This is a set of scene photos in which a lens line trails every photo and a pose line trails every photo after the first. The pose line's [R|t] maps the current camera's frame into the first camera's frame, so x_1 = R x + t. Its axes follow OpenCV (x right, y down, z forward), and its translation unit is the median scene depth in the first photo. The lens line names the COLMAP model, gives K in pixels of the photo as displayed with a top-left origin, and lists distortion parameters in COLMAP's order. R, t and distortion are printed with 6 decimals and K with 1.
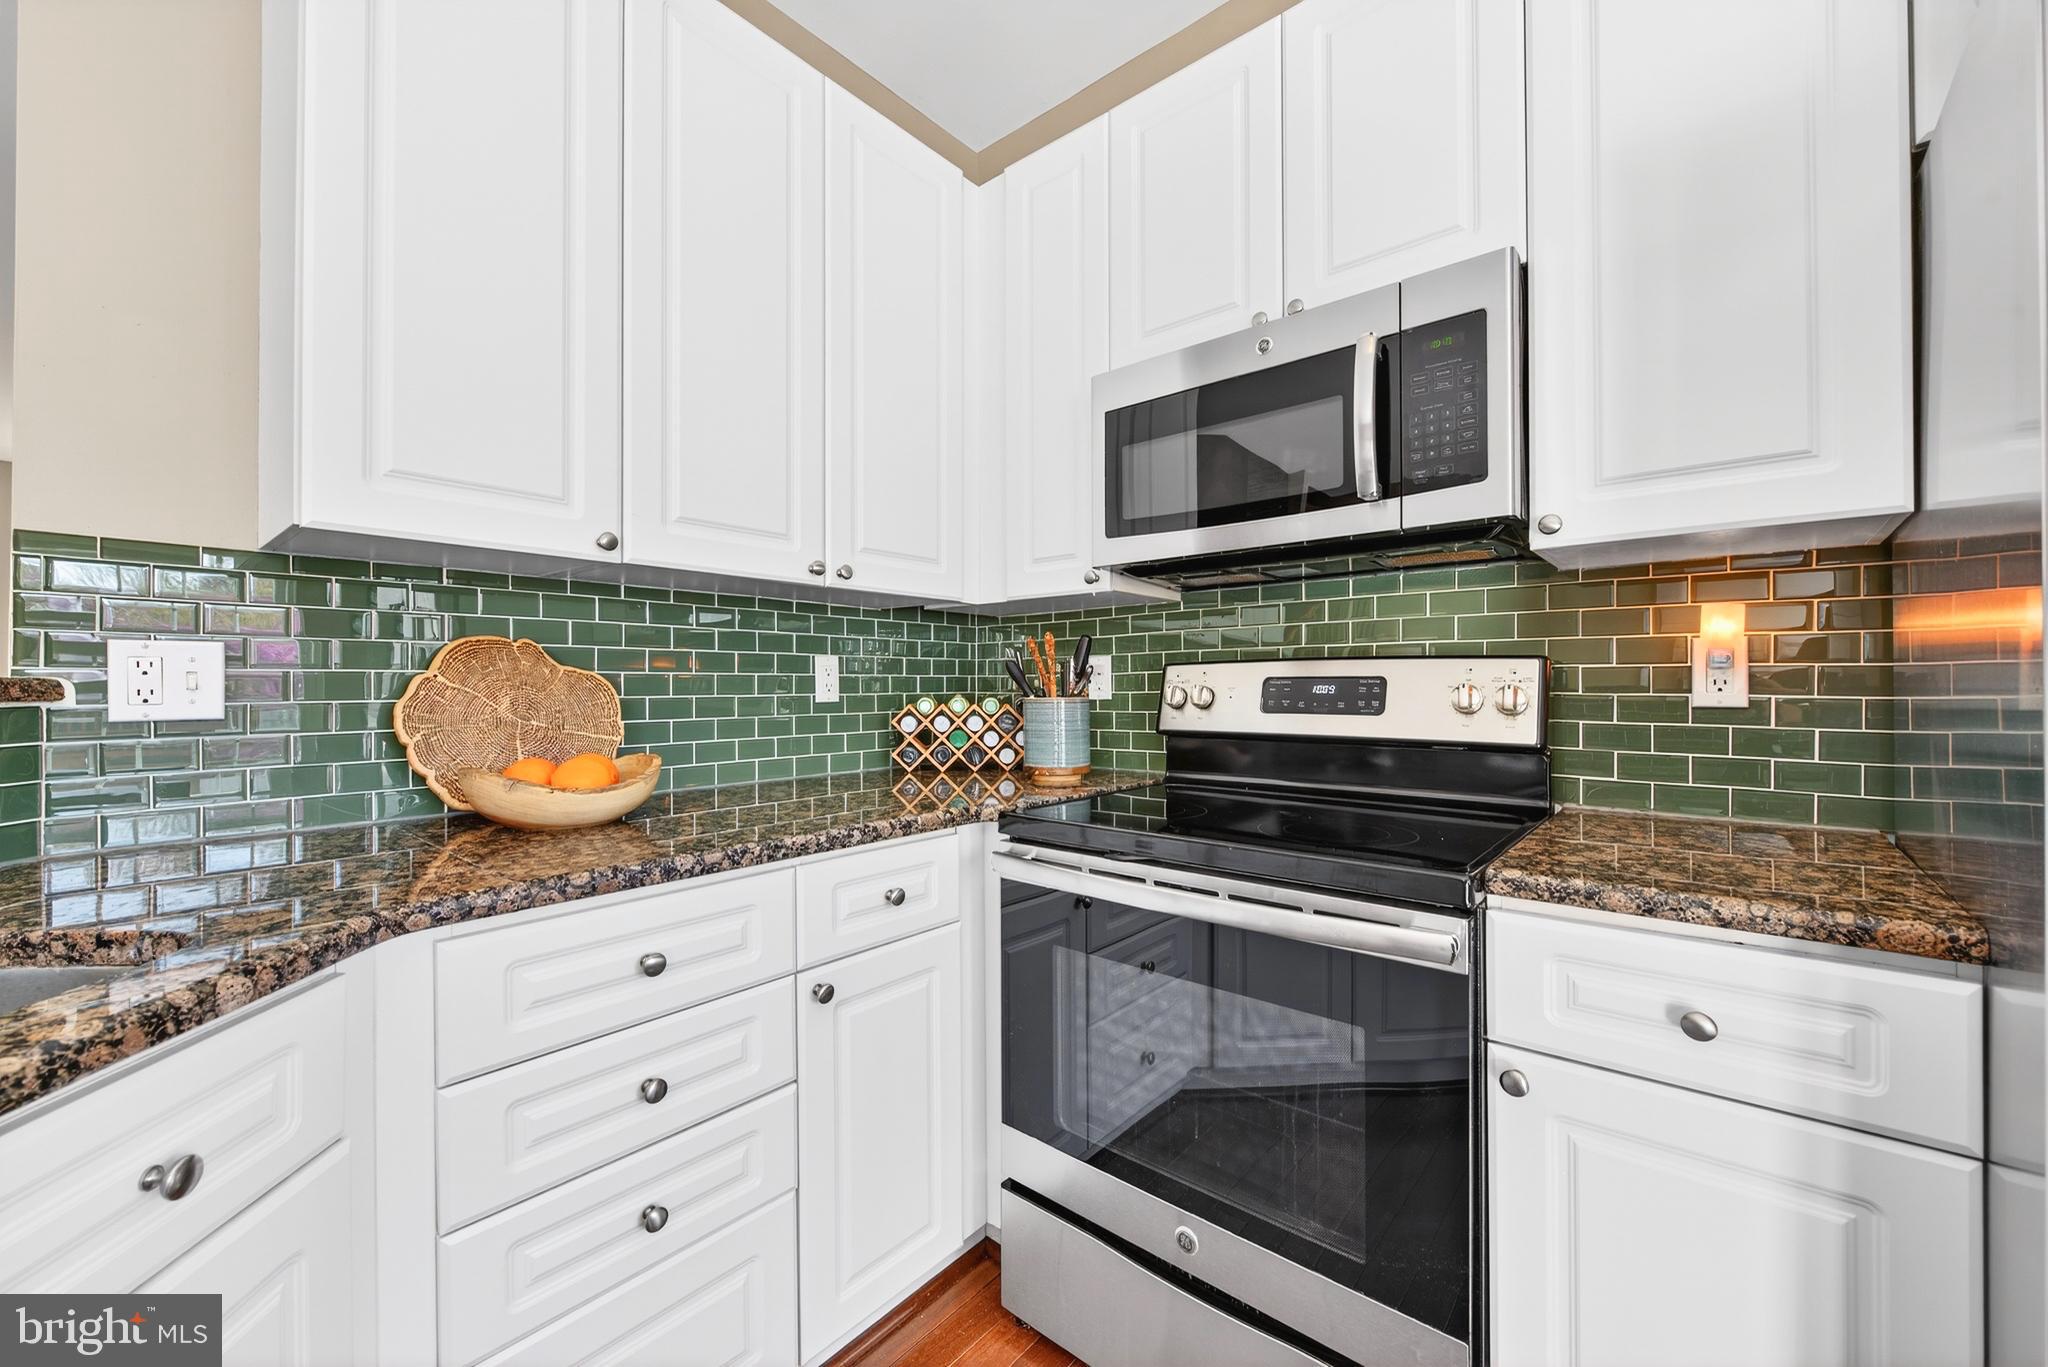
lens RADIAL K [[803.1, 0, 1023.7], [0, 803.1, 681.5], [0, 0, 1]] dist [-0.002215, -0.001555]
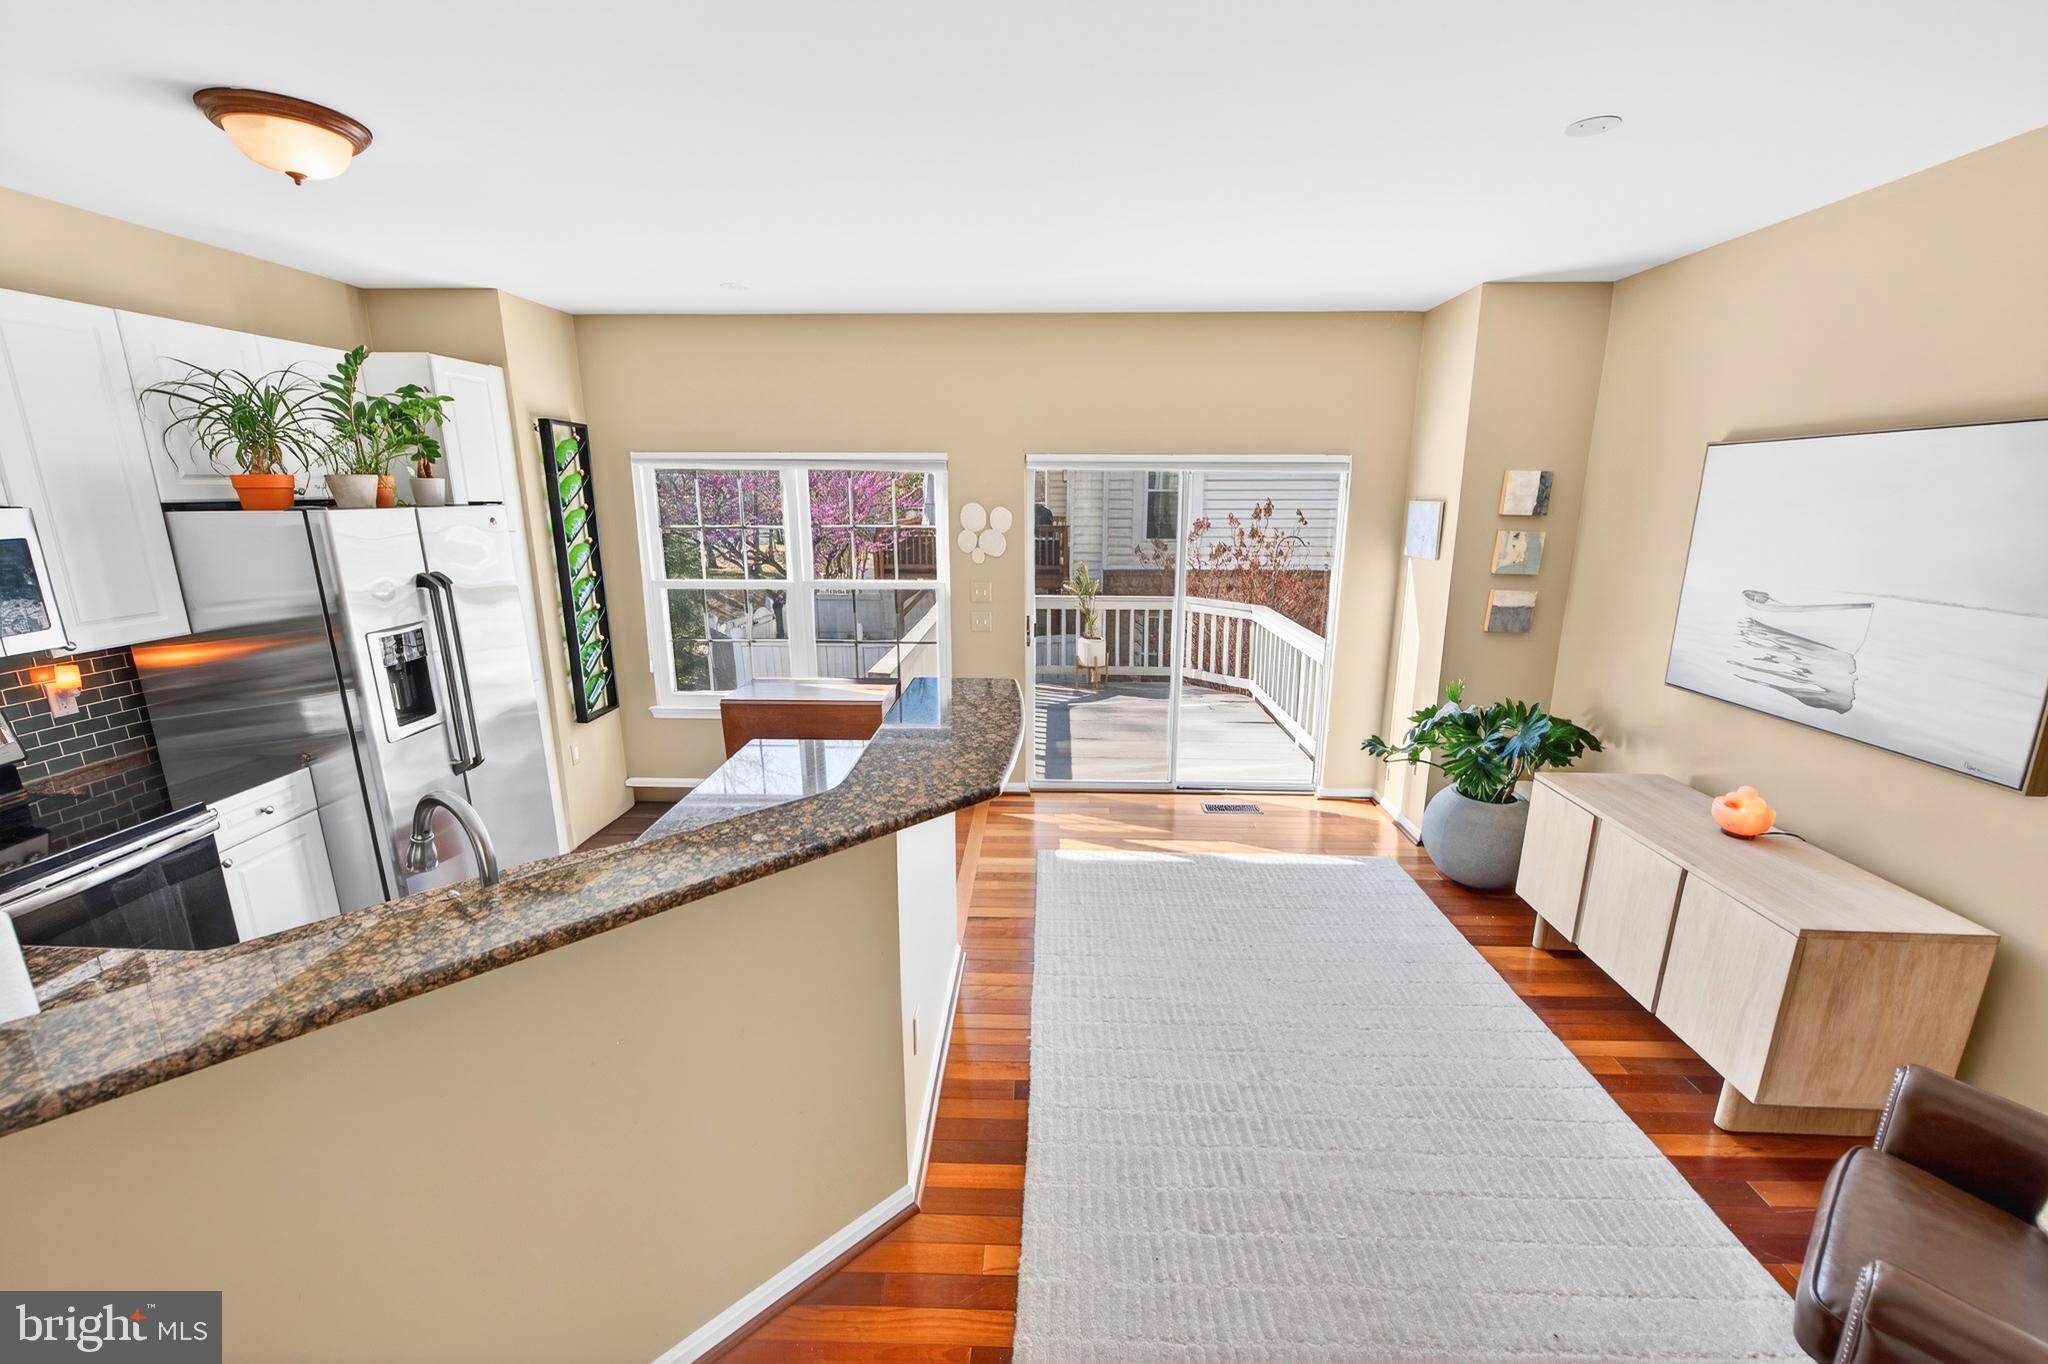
lens RADIAL K [[803.1, 0, 1023.5], [0, 803.1, 681.1], [0, 0, 1]] dist [-0.002215, -0.001555]
pose [[-0.627620, -0.184415, 0.756362, -1.775342], [-0.005771, 0.972614, 0.232353, -0.439092], [-0.778498, 0.141464, -0.611497, 0.273991]]
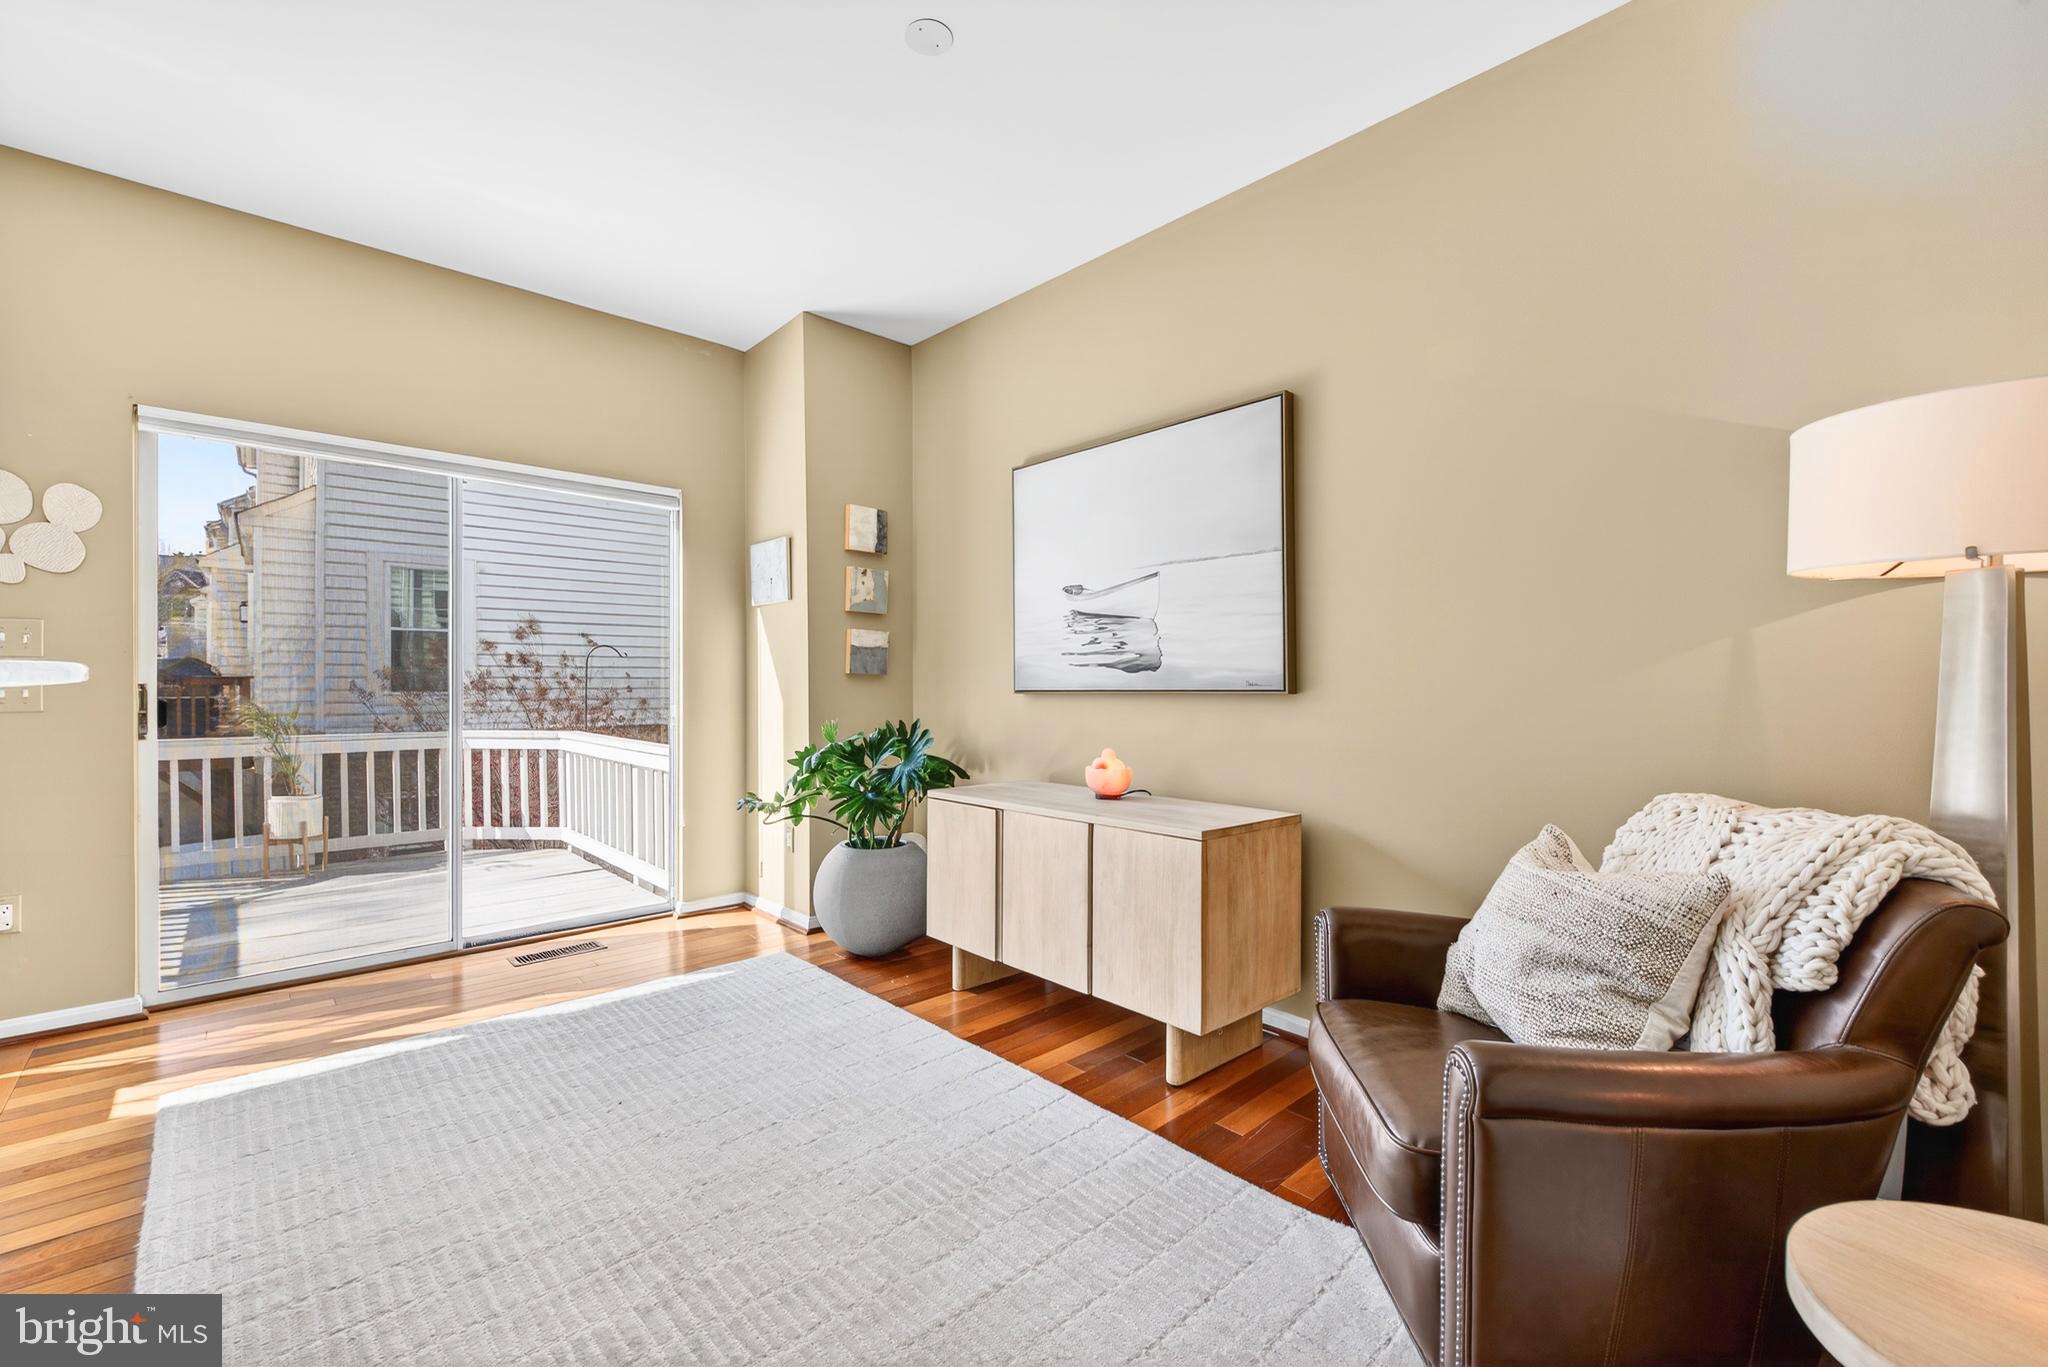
lens RADIAL K [[854.5, 0, 1015.1], [0, 854.5, 677.3], [0, 0, 1]] dist [0.000786, -0.001127]
pose [[-0.993855, -0.002862, 0.110652, -1.508195], [-0.003504, 0.999978, -0.005606, 0.004730], [-0.110633, -0.005959, -0.993843, -0.016149]]
